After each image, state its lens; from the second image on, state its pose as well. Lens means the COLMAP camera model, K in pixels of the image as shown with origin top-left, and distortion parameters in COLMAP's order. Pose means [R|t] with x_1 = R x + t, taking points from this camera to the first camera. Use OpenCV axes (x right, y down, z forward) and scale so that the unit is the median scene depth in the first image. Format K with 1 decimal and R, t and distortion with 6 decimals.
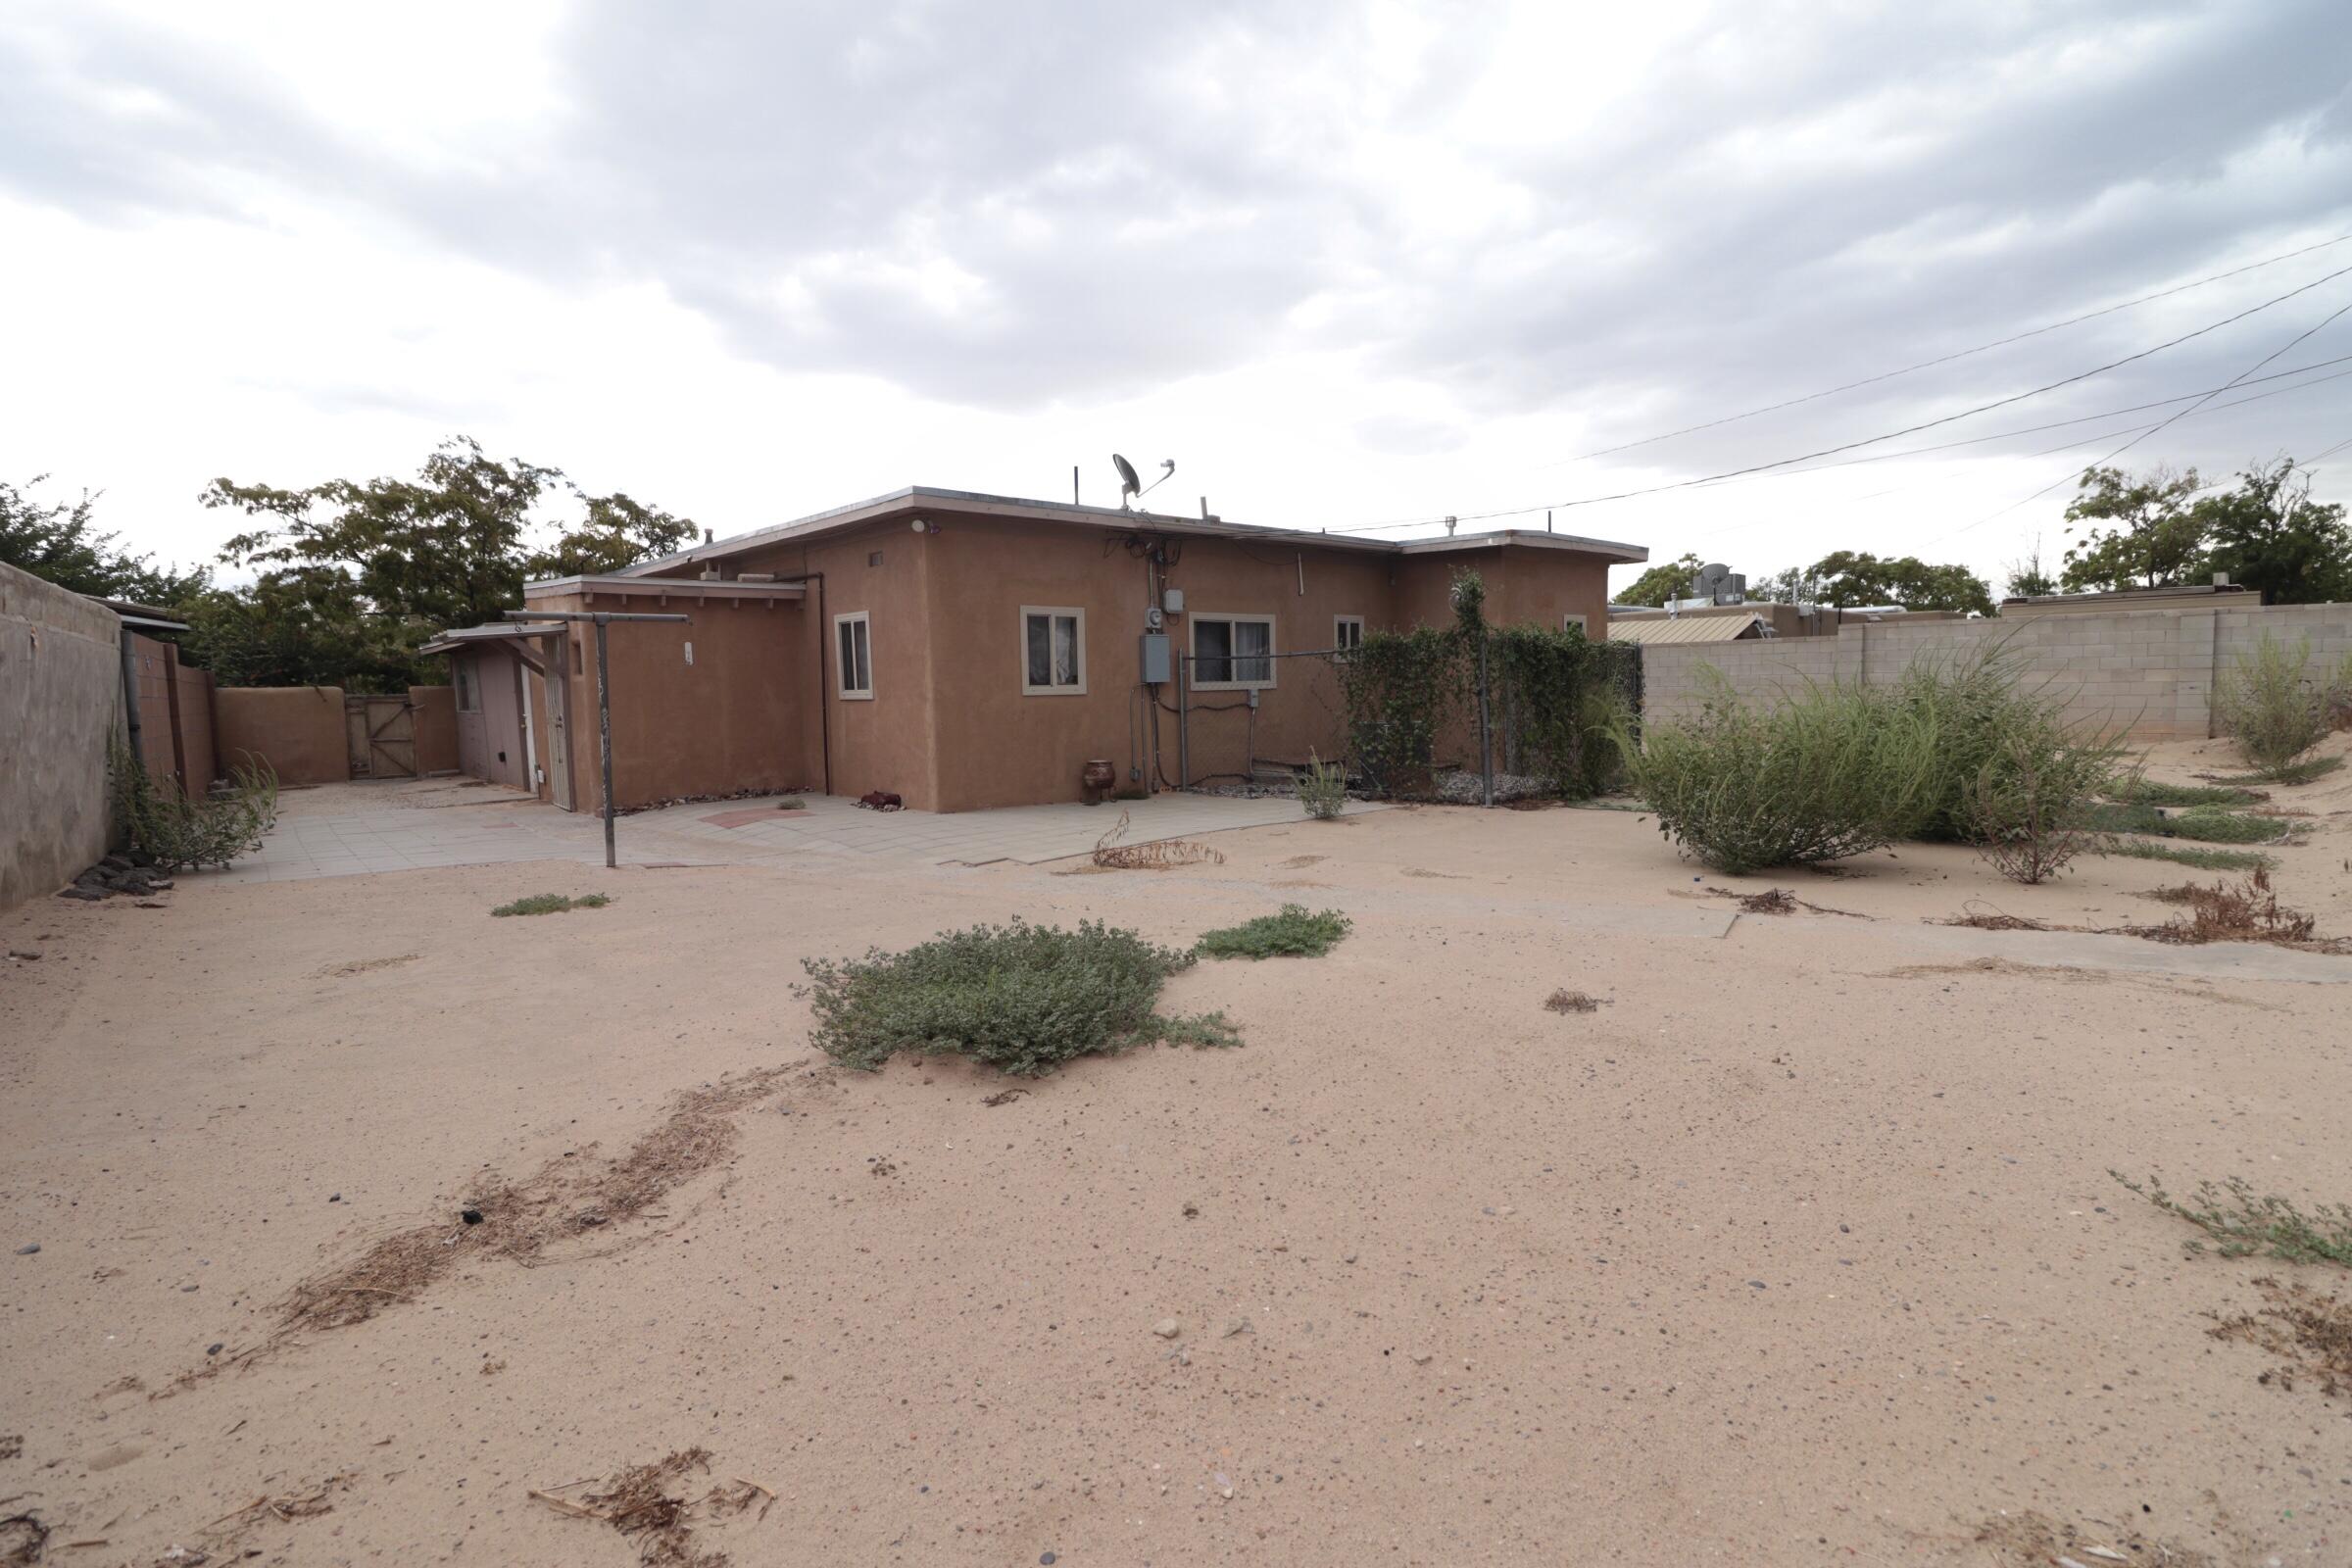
lens RADIAL K [[1086.5, 0, 1169.6], [0, 1086.5, 784.7], [0, 0, 1]] dist [-0.005386, -0.009889]
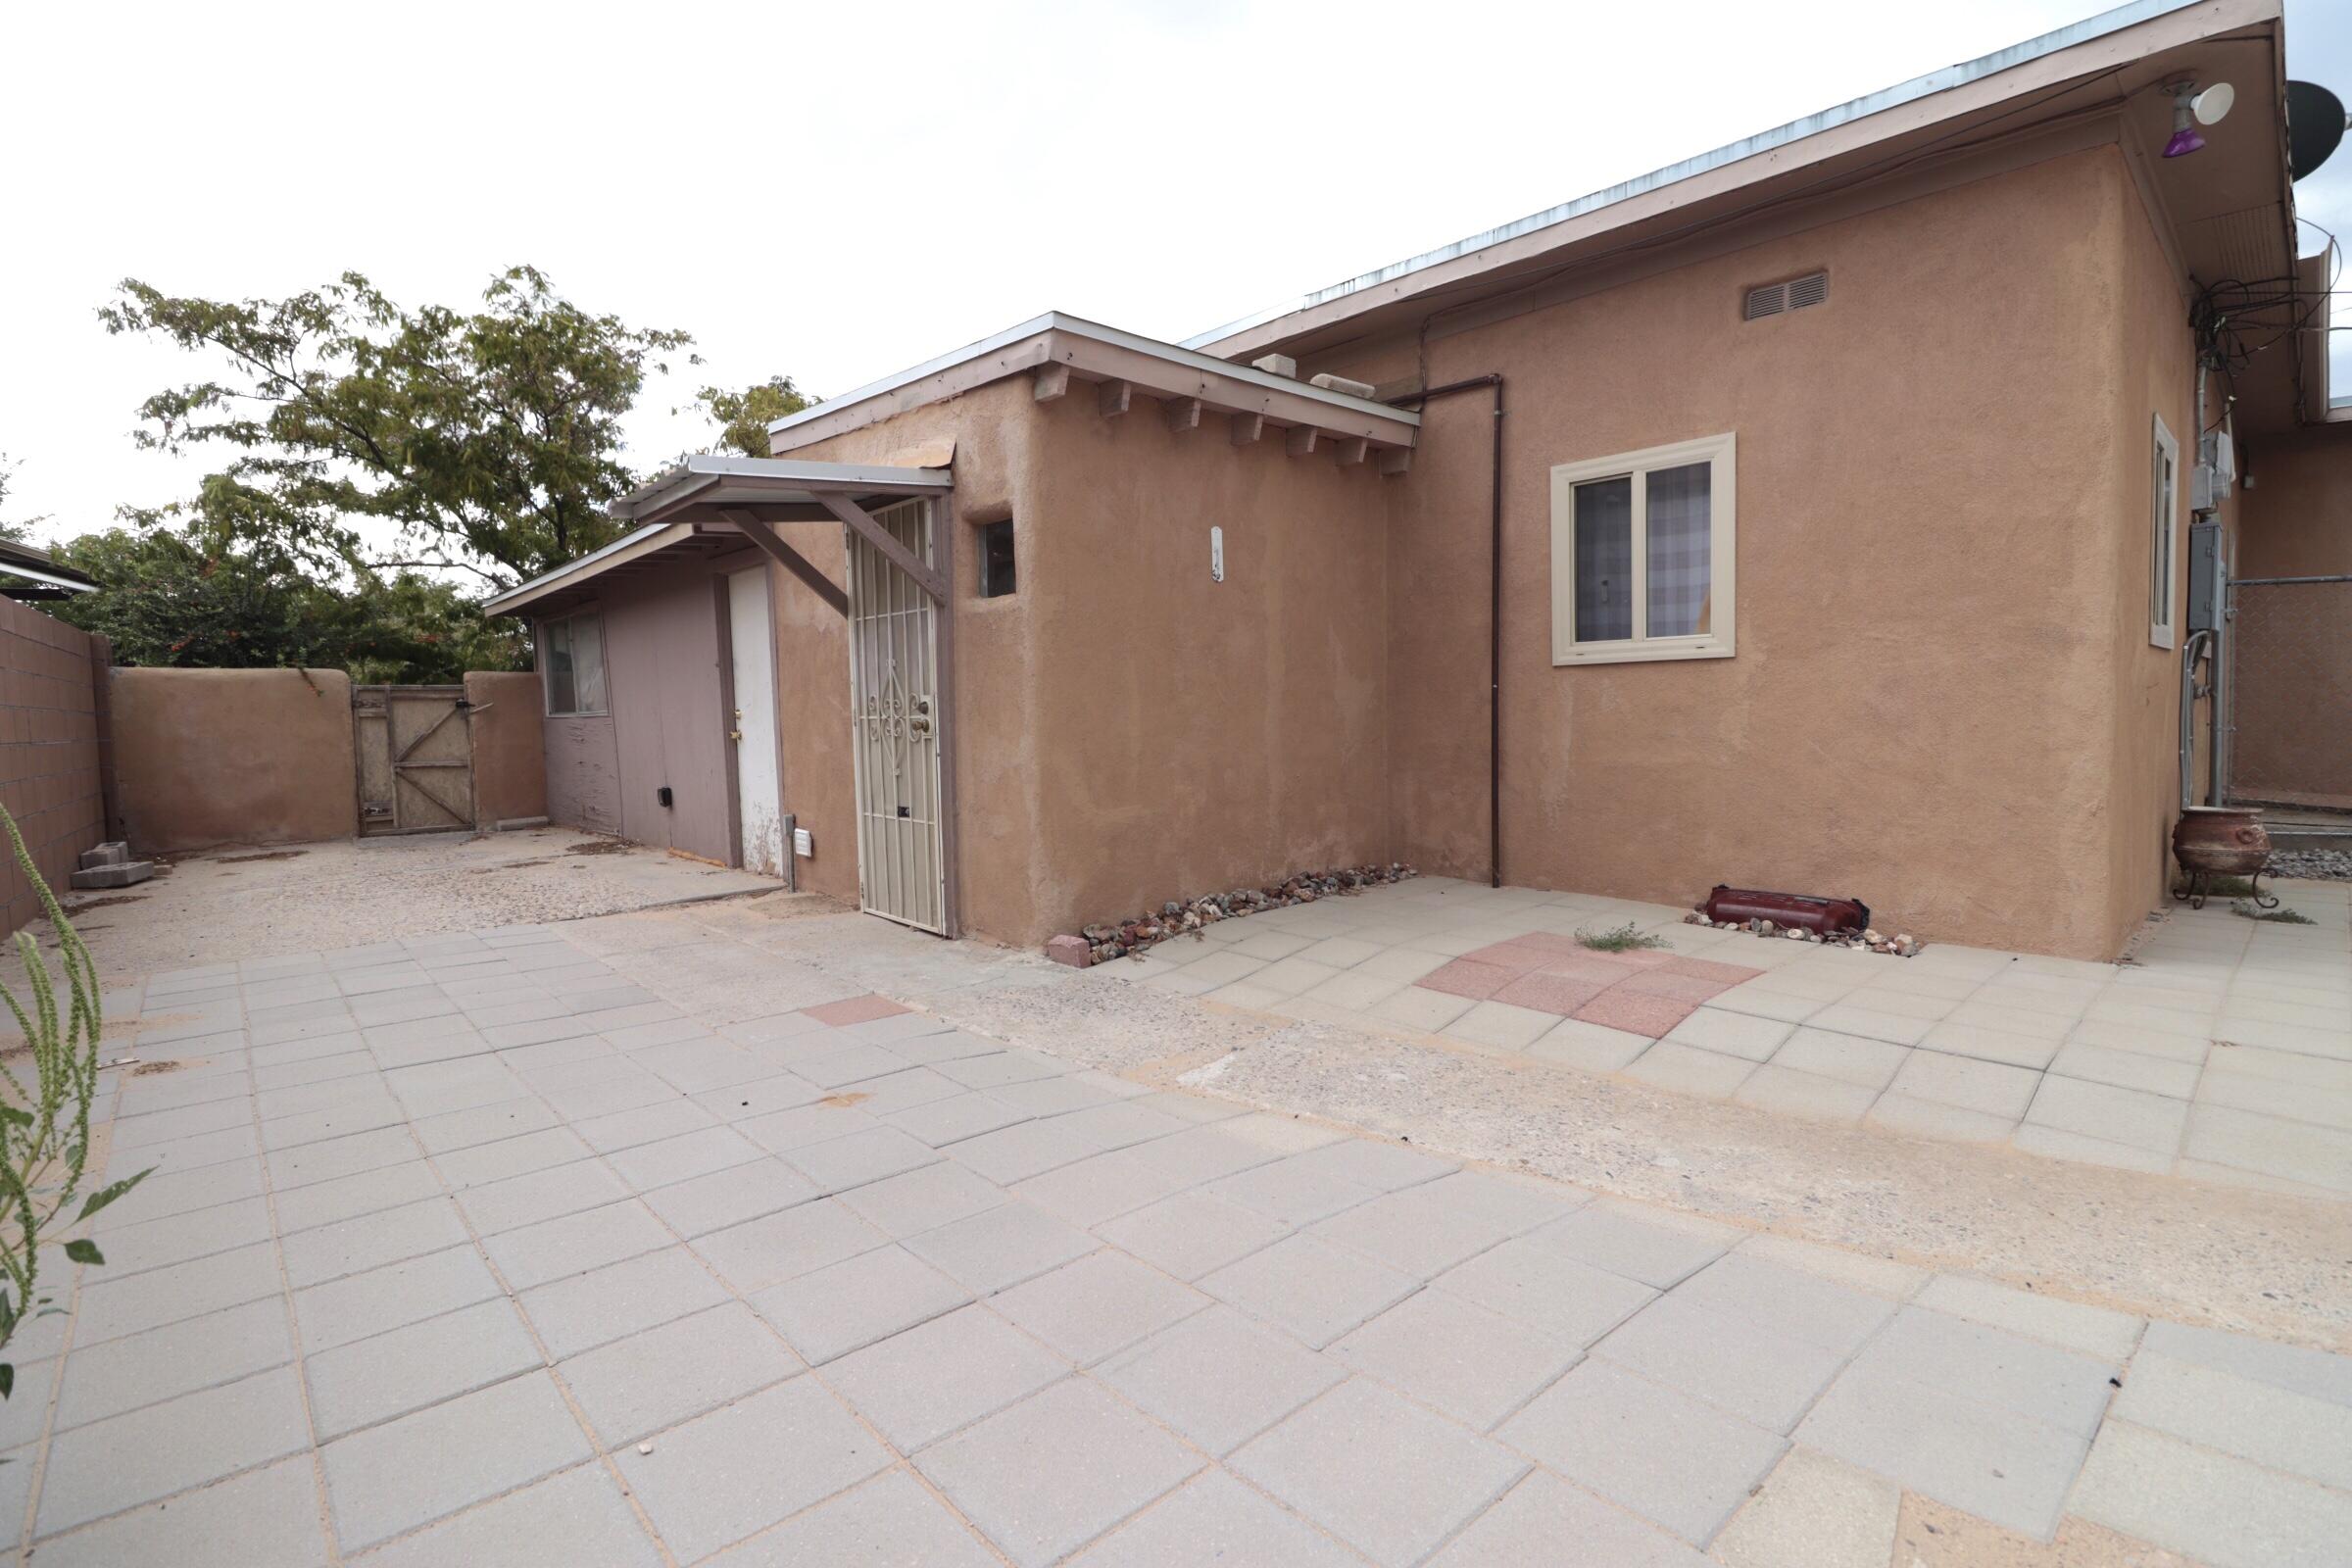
lens RADIAL K [[1086.5, 0, 1181.6], [0, 1086.5, 781.5], [0, 0, 1]] dist [-0.005386, -0.009889]
pose [[0.999793, -0.002977, 0.020107, -0.357765], [0.003527, 0.999619, -0.027362, -0.016906], [-0.020018, 0.027427, 0.999423, 0.448975]]
